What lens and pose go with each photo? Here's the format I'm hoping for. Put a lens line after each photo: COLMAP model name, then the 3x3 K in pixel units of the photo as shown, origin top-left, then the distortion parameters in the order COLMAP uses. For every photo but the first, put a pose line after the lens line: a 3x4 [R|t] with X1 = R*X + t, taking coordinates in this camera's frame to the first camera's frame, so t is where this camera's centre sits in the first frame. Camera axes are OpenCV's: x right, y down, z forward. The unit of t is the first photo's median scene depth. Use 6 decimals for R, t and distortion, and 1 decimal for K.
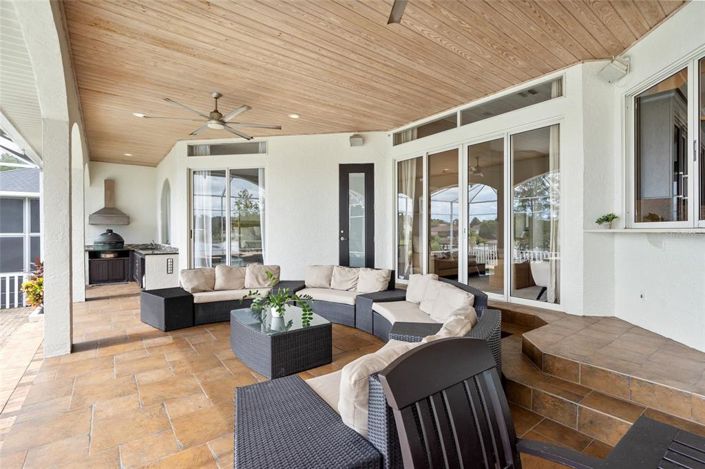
lens RADIAL K [[325.0, 0, 352.5], [0, 325.0, 234.5], [0, 0, 1]] dist [-0.001016, 0.000189]
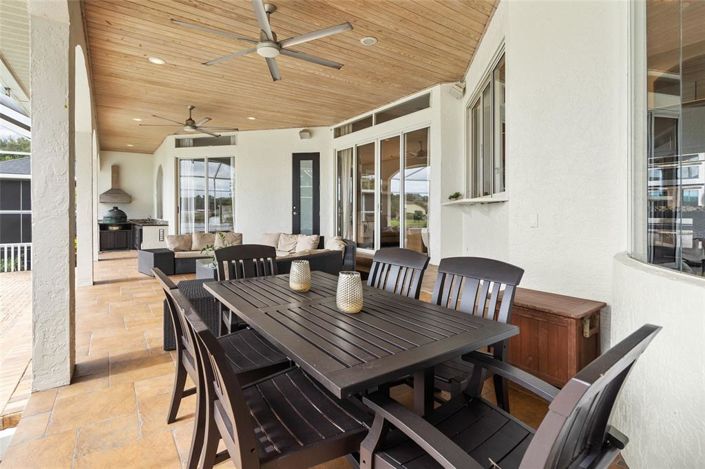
lens RADIAL K [[365.3, 0, 350.1], [0, 365.3, 216.5], [0, 0, 1]] dist [0.000046, -0.000285]
pose [[0.997760, 0.000569, -0.066898, 0.276758], [-0.000574, 1.000000, -0.000055, 0.025900], [0.066898, 0.000093, 0.997760, -0.384553]]
